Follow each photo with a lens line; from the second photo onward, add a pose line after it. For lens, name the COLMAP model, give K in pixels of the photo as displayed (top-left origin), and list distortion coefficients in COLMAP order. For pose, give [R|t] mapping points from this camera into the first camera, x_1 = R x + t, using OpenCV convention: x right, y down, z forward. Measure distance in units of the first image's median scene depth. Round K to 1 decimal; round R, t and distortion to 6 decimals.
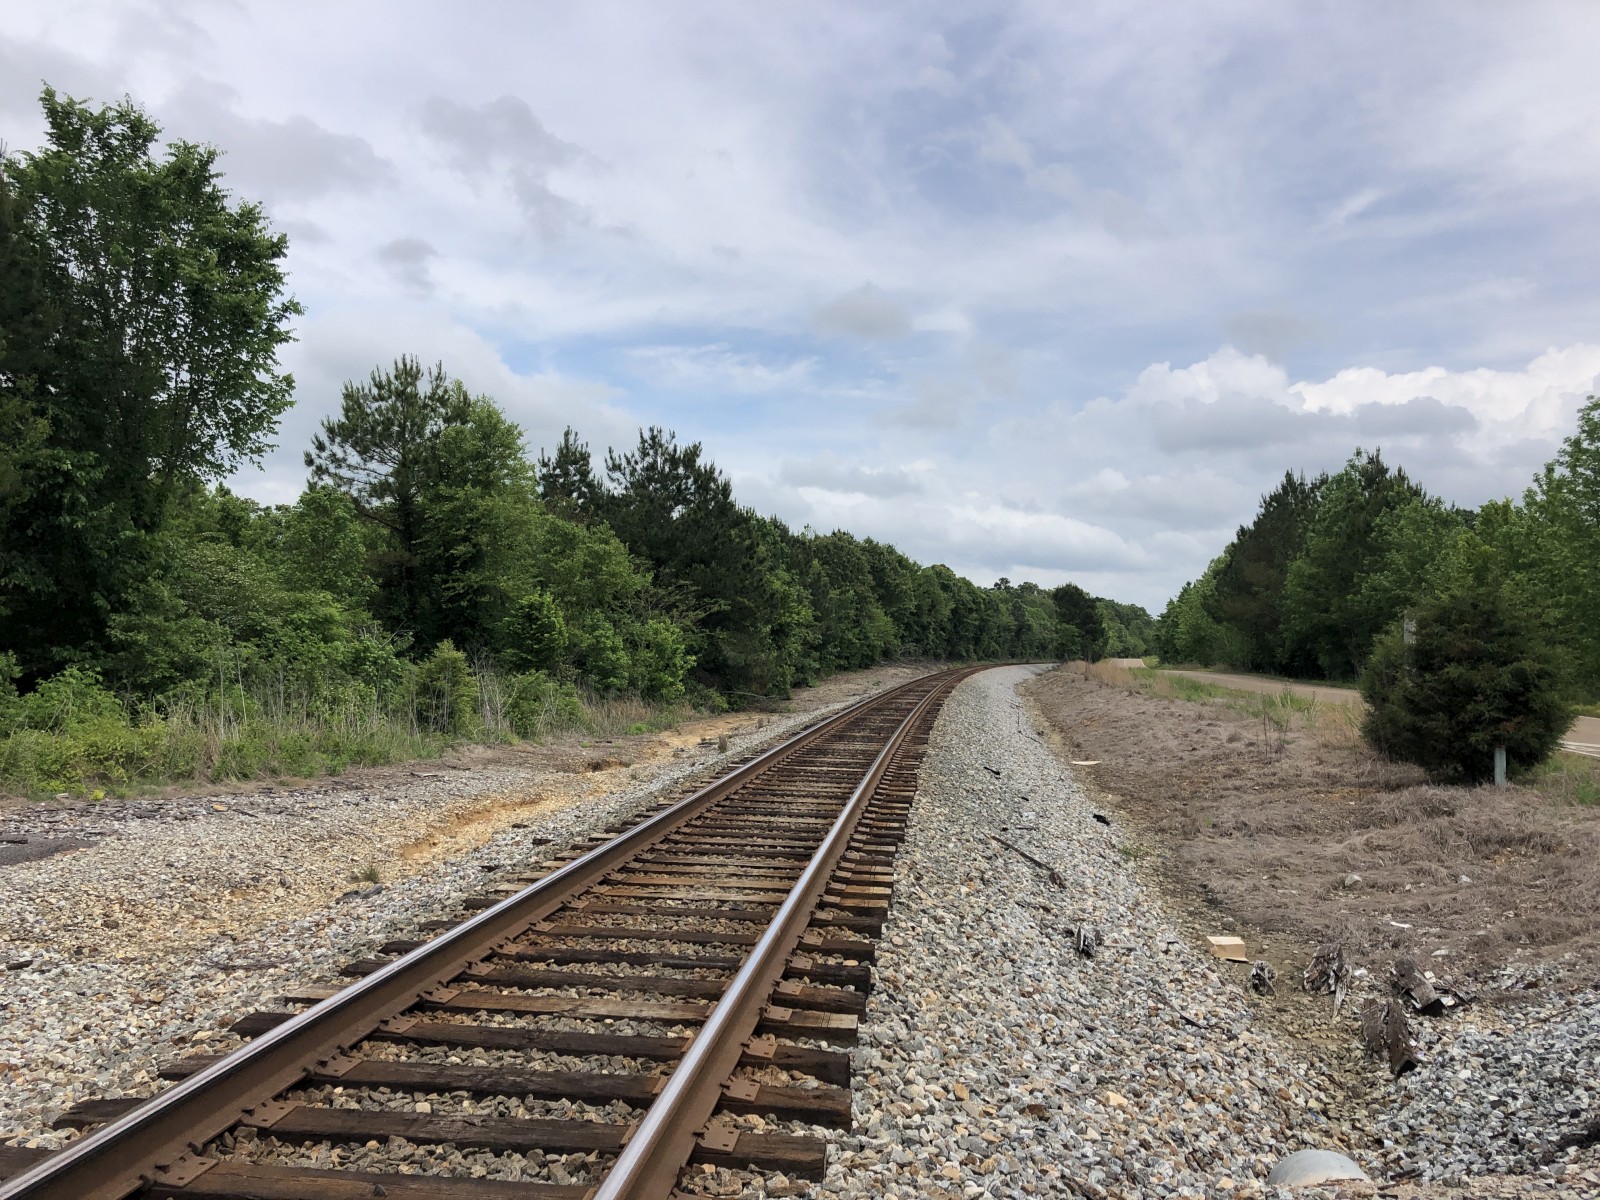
lens RADIAL K [[1319.8, 0, 831.3], [0, 1319.8, 581.0], [0, 0, 1]] dist [0.062567, -0.002764]
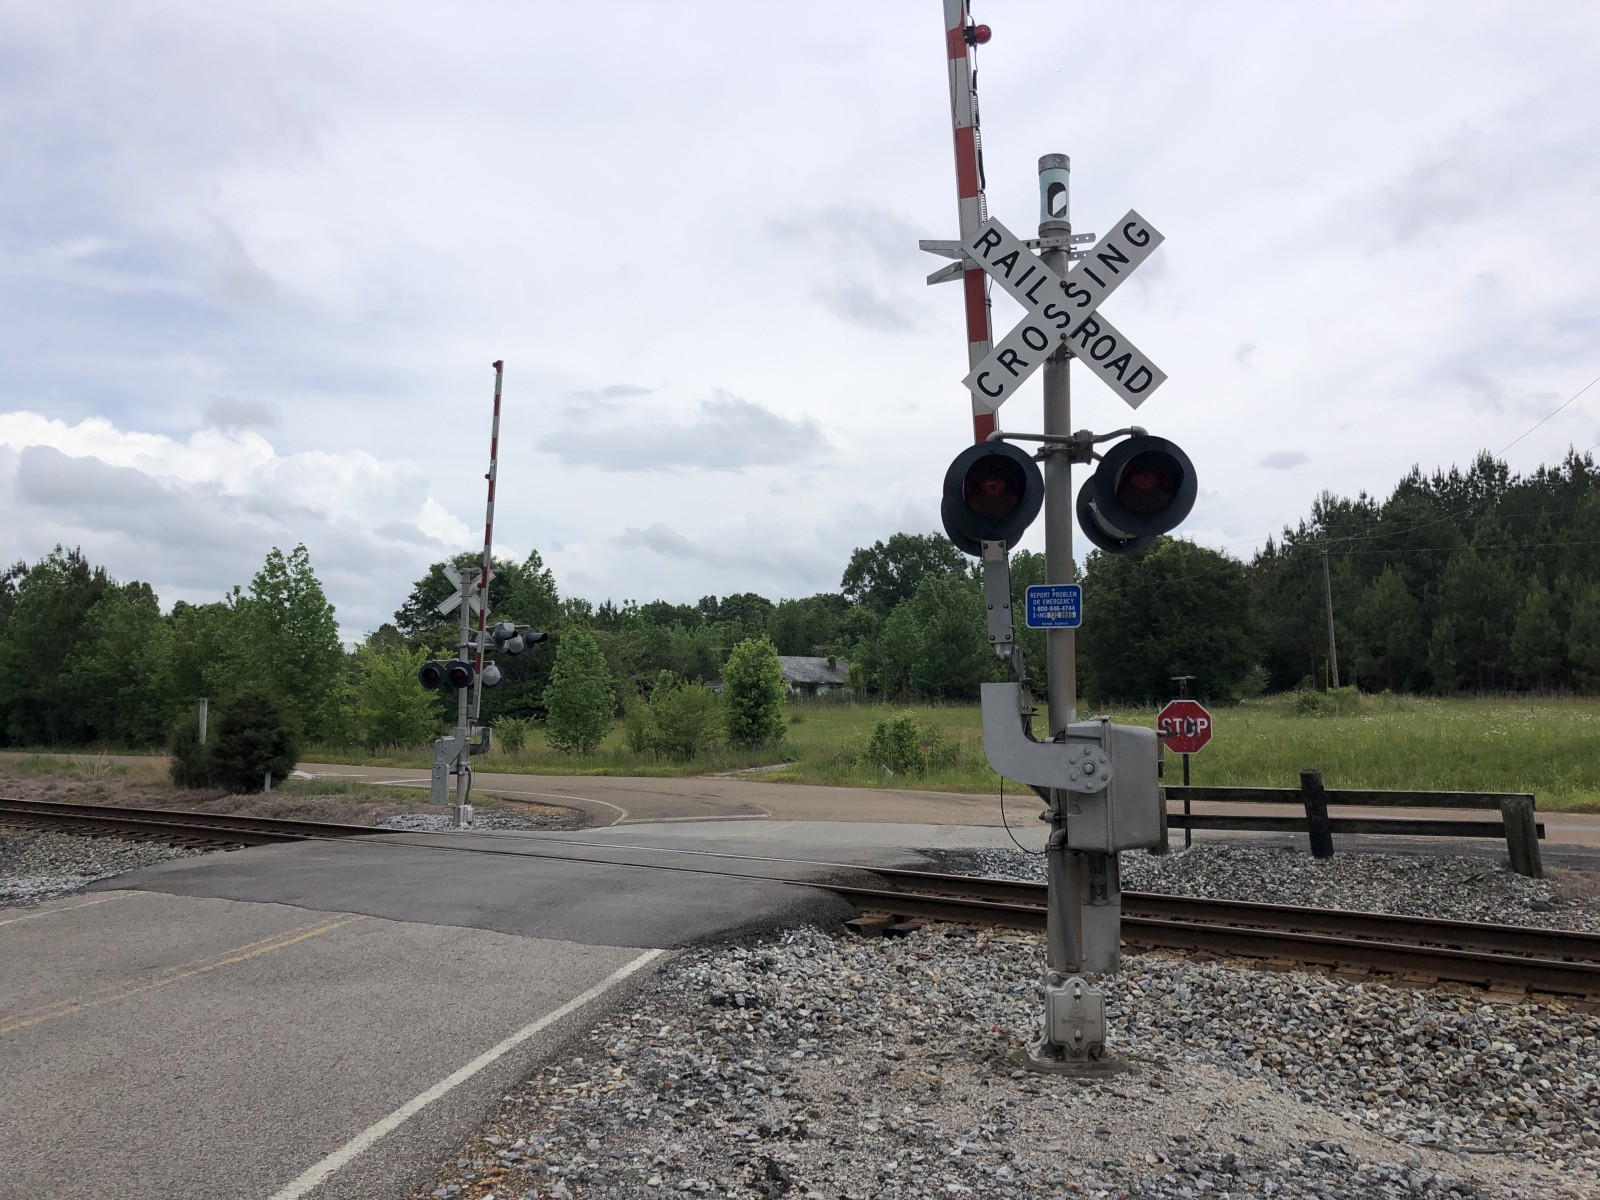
lens RADIAL K [[1272.5, 0, 800.0], [0, 1272.5, 600.0], [0, 0, 1]] dist [0.126339, -0.225574]
pose [[0.577270, 0.055100, 0.814692, -0.901765], [-0.025272, 0.998448, -0.049621, -0.077436], [-0.816162, 0.008055, 0.577767, -1.072661]]
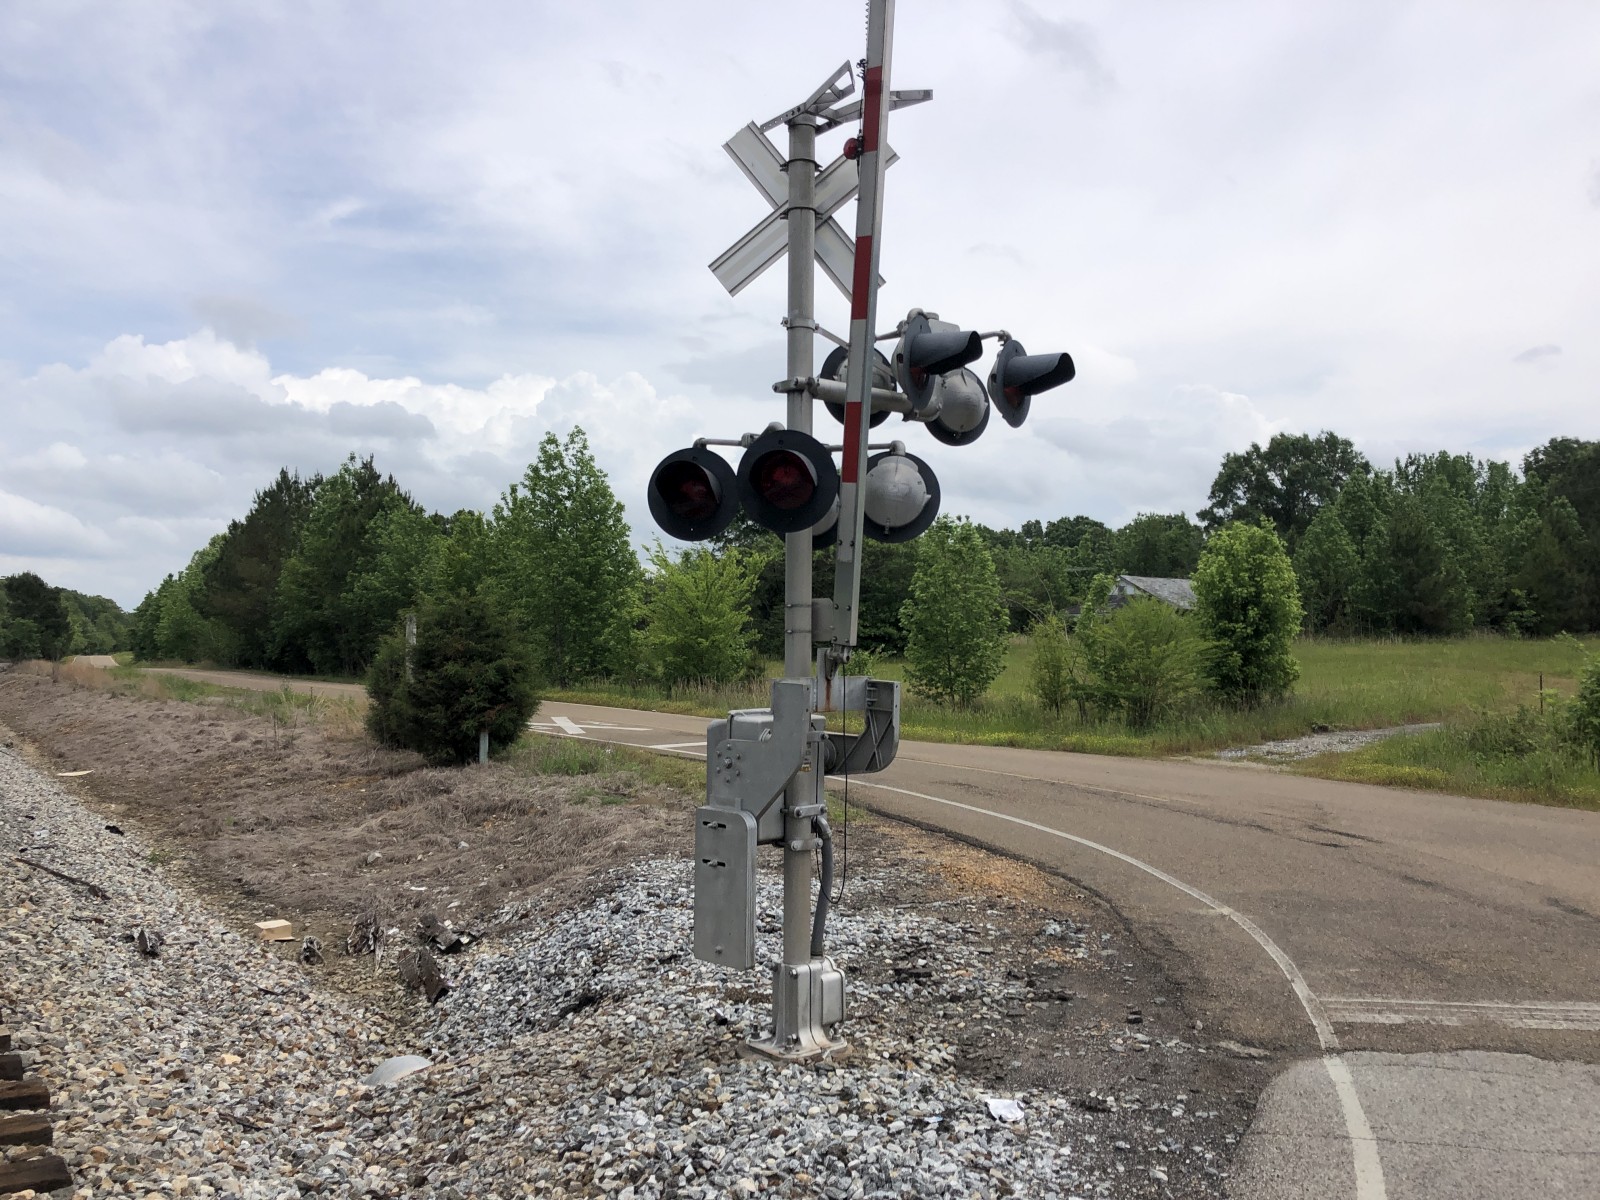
lens RADIAL K [[1311.9, 0, 791.9], [0, 1311.9, 571.1], [0, 0, 1]] dist [0.018133, 0.009568]
pose [[0.759325, 0.026938, 0.650154, -0.082588], [-0.025101, 0.999612, -0.012101, -0.016440], [-0.650227, -0.007131, 0.759706, -0.088869]]
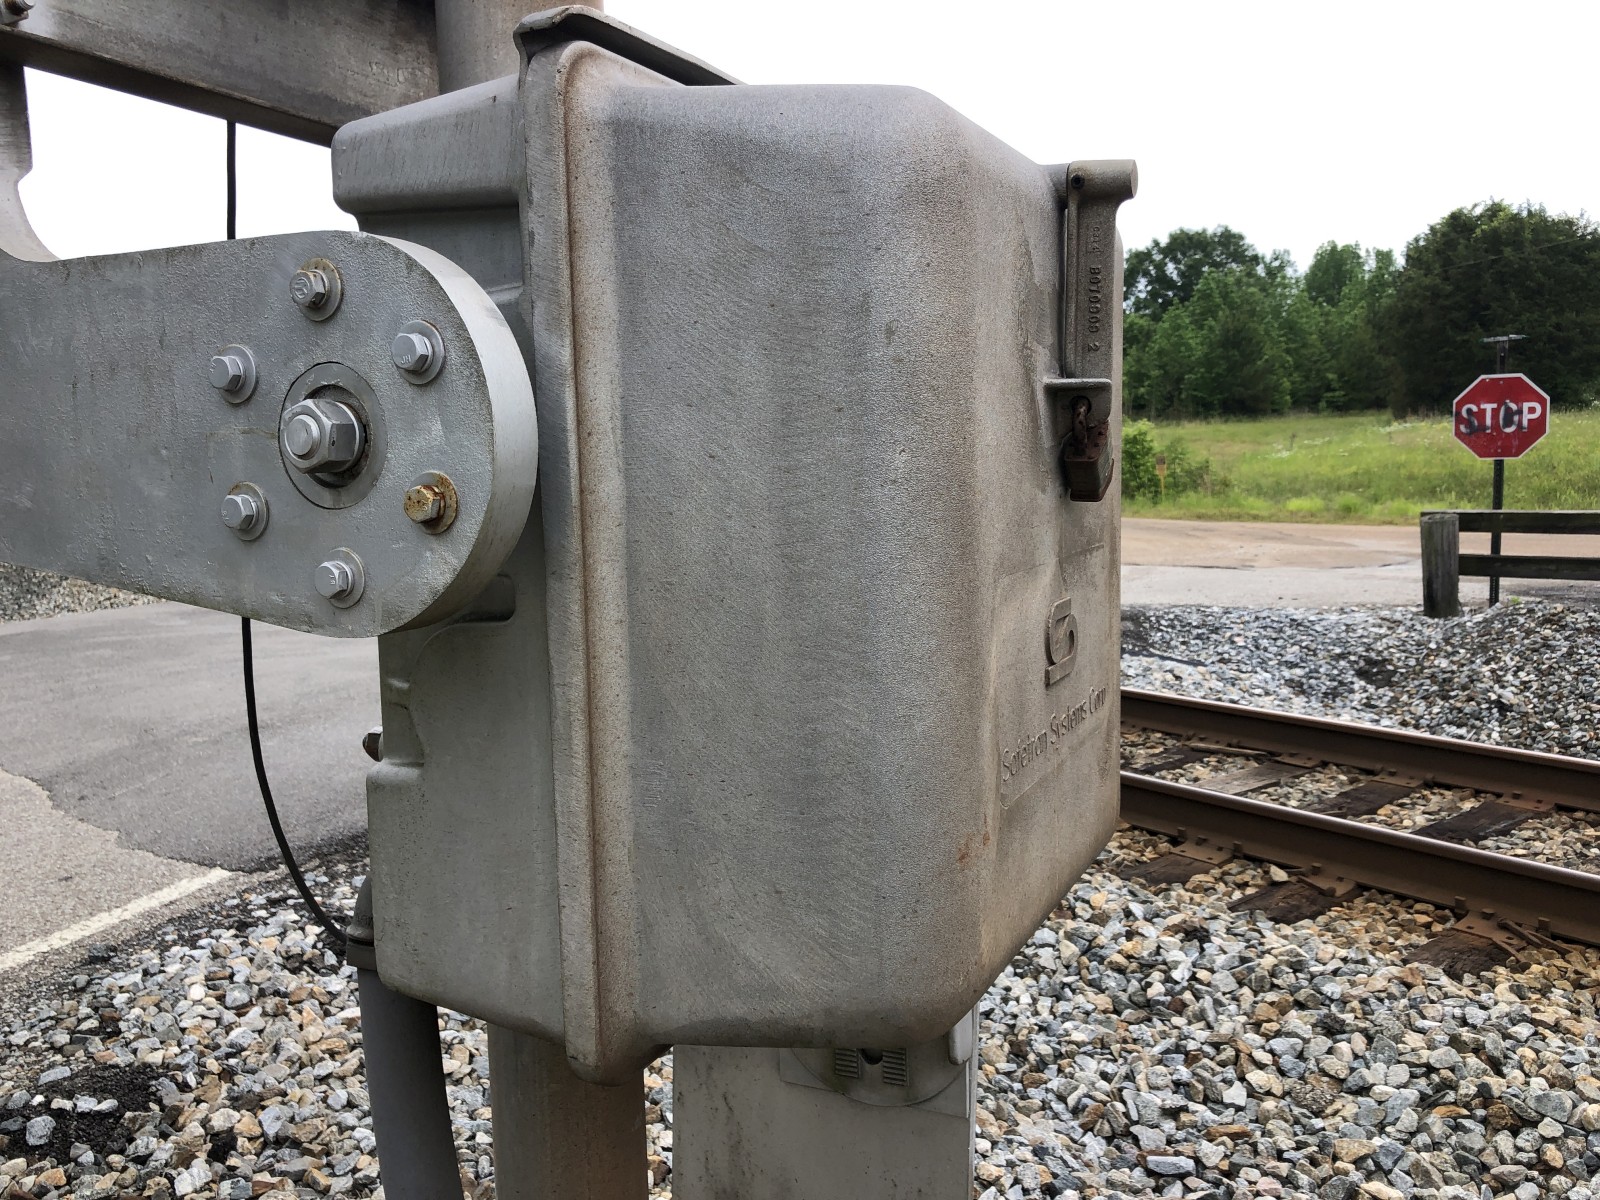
lens RADIAL K [[1311.9, 0, 791.9], [0, 1311.9, 571.1], [0, 0, 1]] dist [0.018133, 0.009568]
pose [[0.735220, -0.098532, 0.670629, -0.592372], [0.004282, 0.990034, 0.140766, -0.052920], [-0.677815, -0.100623, 0.728315, -0.977428]]
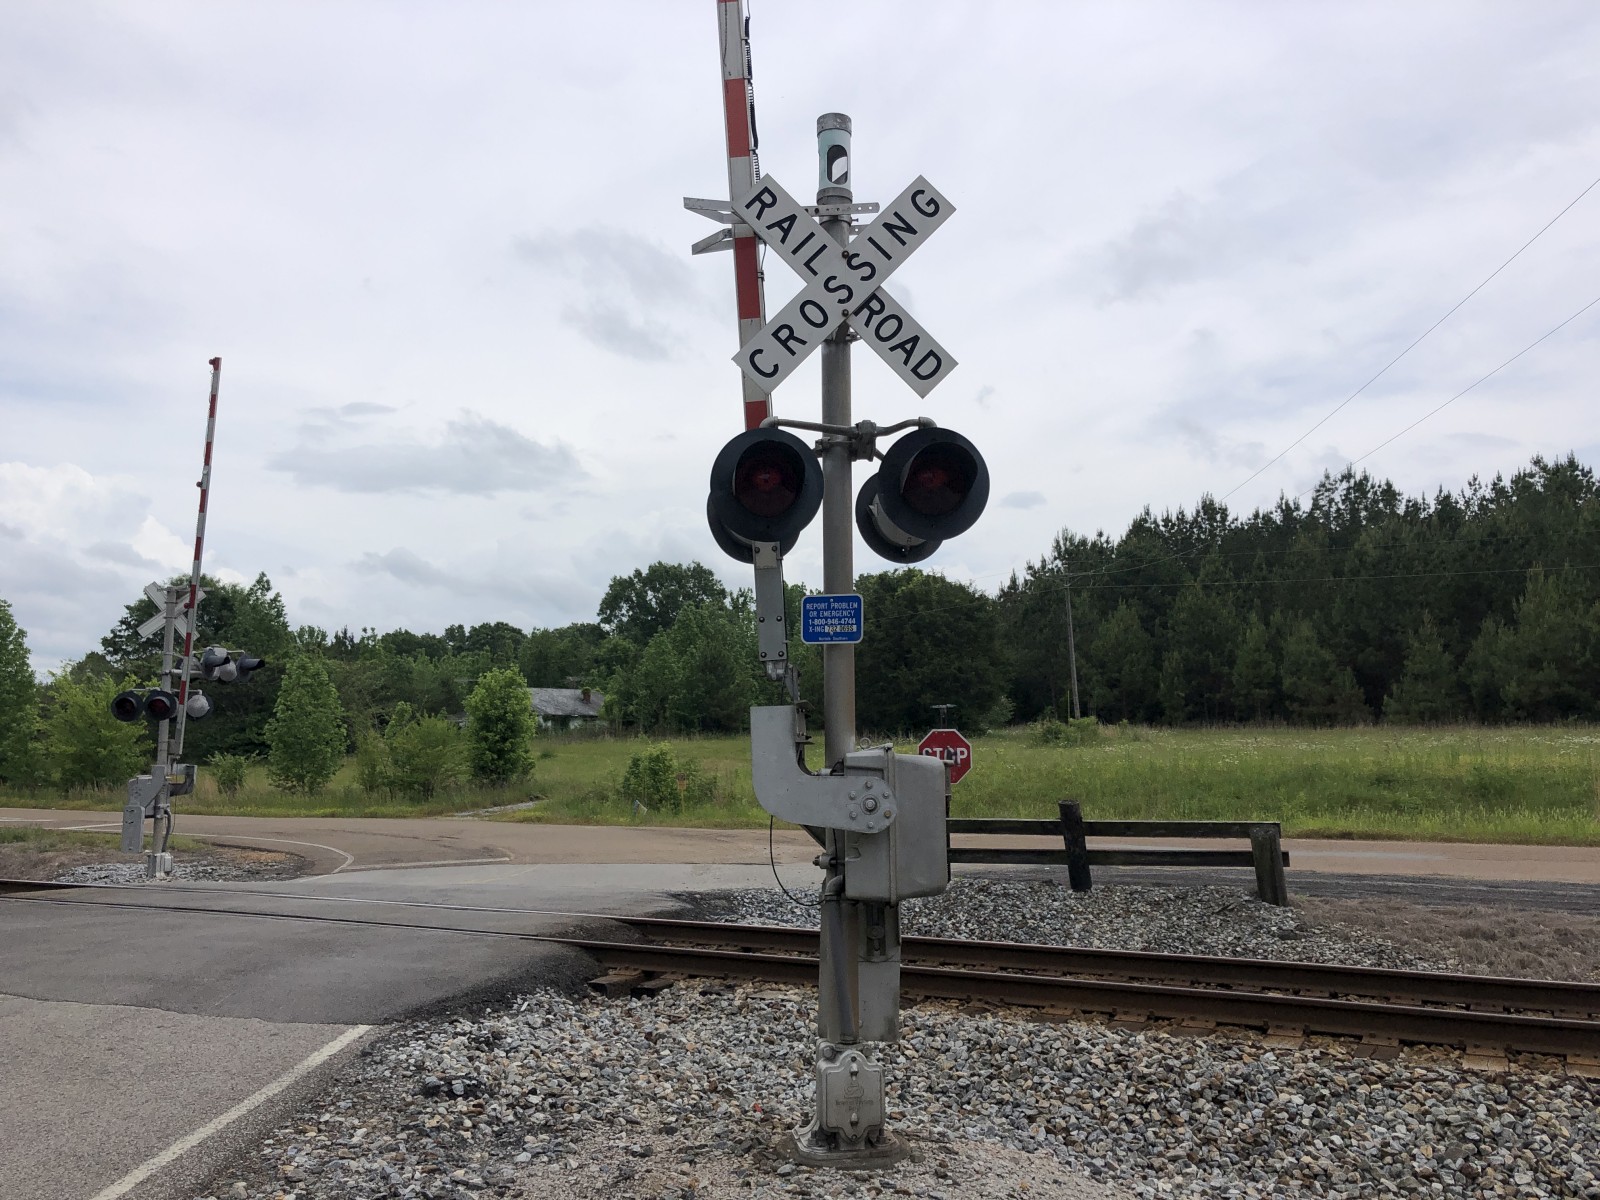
lens RADIAL K [[1286.4, 0, 777.2], [0, 1286.4, 557.6], [0, 0, 1]] dist [0.093100, -0.151088]
pose [[0.429925, 0.111107, 0.896002, -0.860767], [-0.026284, 0.993519, -0.110588, -0.074924], [-0.902482, 0.023994, 0.430059, -1.048502]]
